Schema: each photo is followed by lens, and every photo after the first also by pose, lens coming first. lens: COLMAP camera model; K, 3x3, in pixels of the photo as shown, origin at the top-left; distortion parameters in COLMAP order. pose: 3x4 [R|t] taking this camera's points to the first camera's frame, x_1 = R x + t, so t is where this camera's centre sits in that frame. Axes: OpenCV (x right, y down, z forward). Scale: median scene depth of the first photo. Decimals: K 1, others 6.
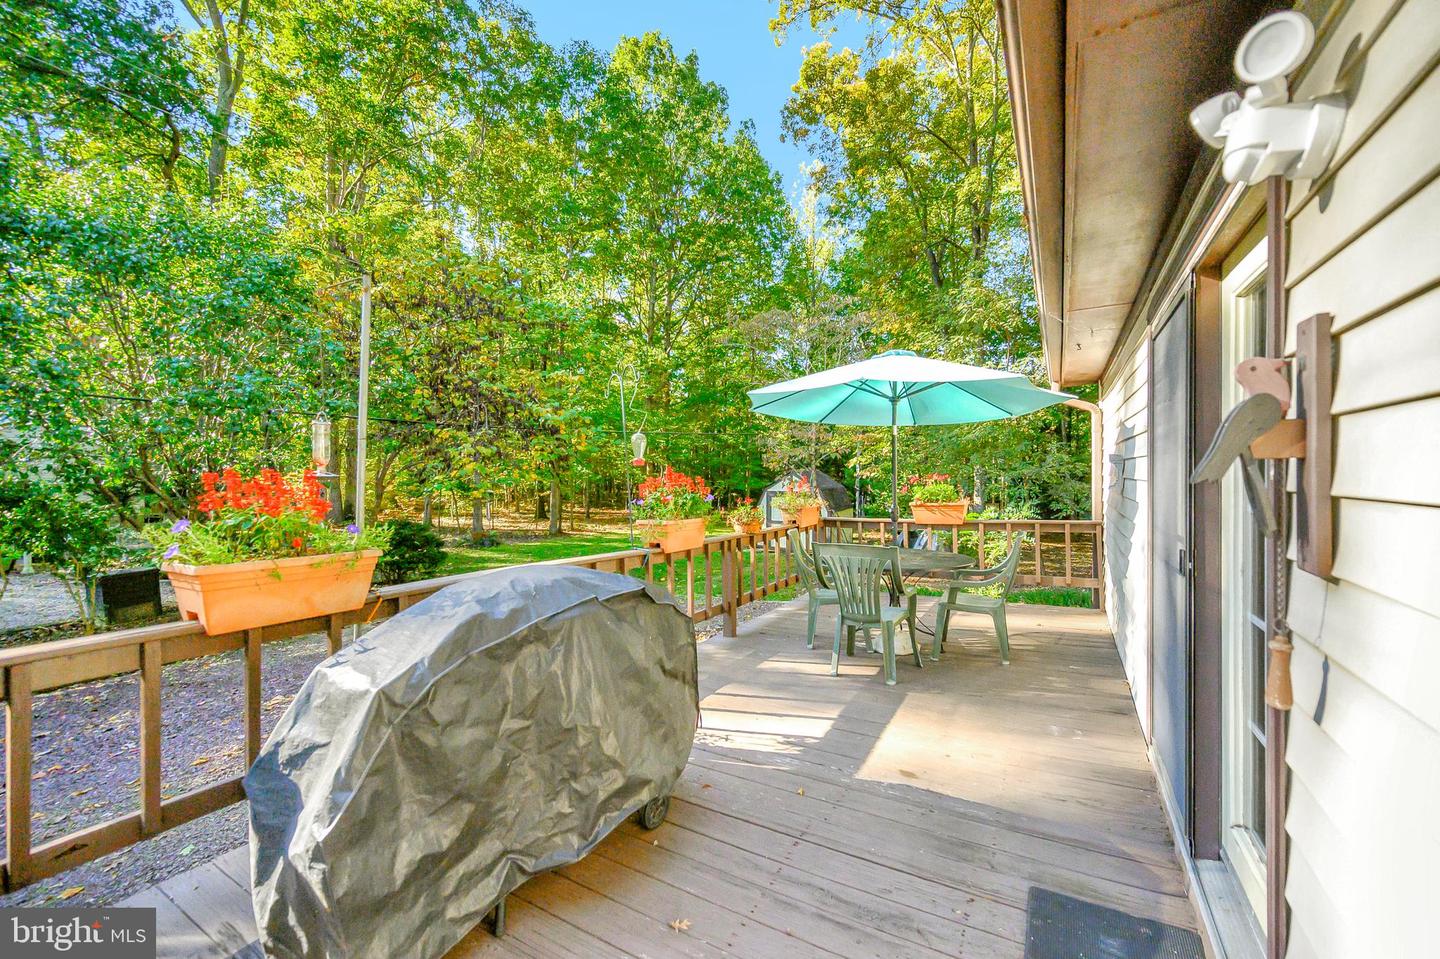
lens RADIAL K [[577.0, 0, 725.4], [0, 577.0, 484.6], [0, 0, 1]] dist [-0.004060, 0.000600]
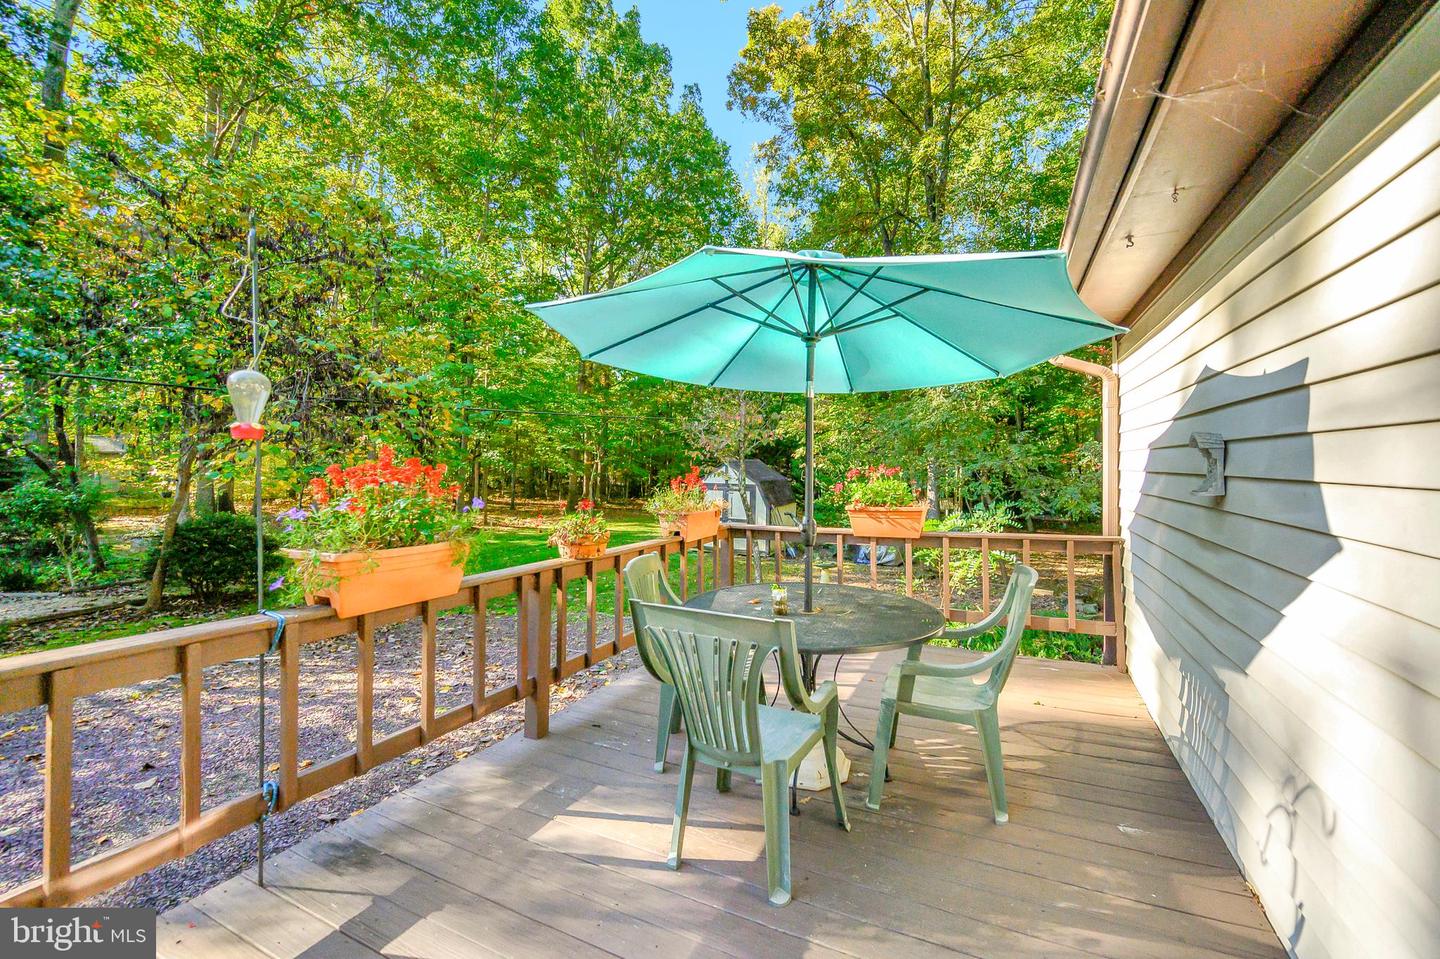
lens RADIAL K [[577.0, 0, 716.6], [0, 577.0, 468.3], [0, 0, 1]] dist [-0.004060, 0.000600]
pose [[0.998073, 0.011375, 0.061004, 0.041351], [-0.010743, 0.999885, -0.010675, -0.001790], [-0.061119, 0.009999, 0.998080, 0.106880]]
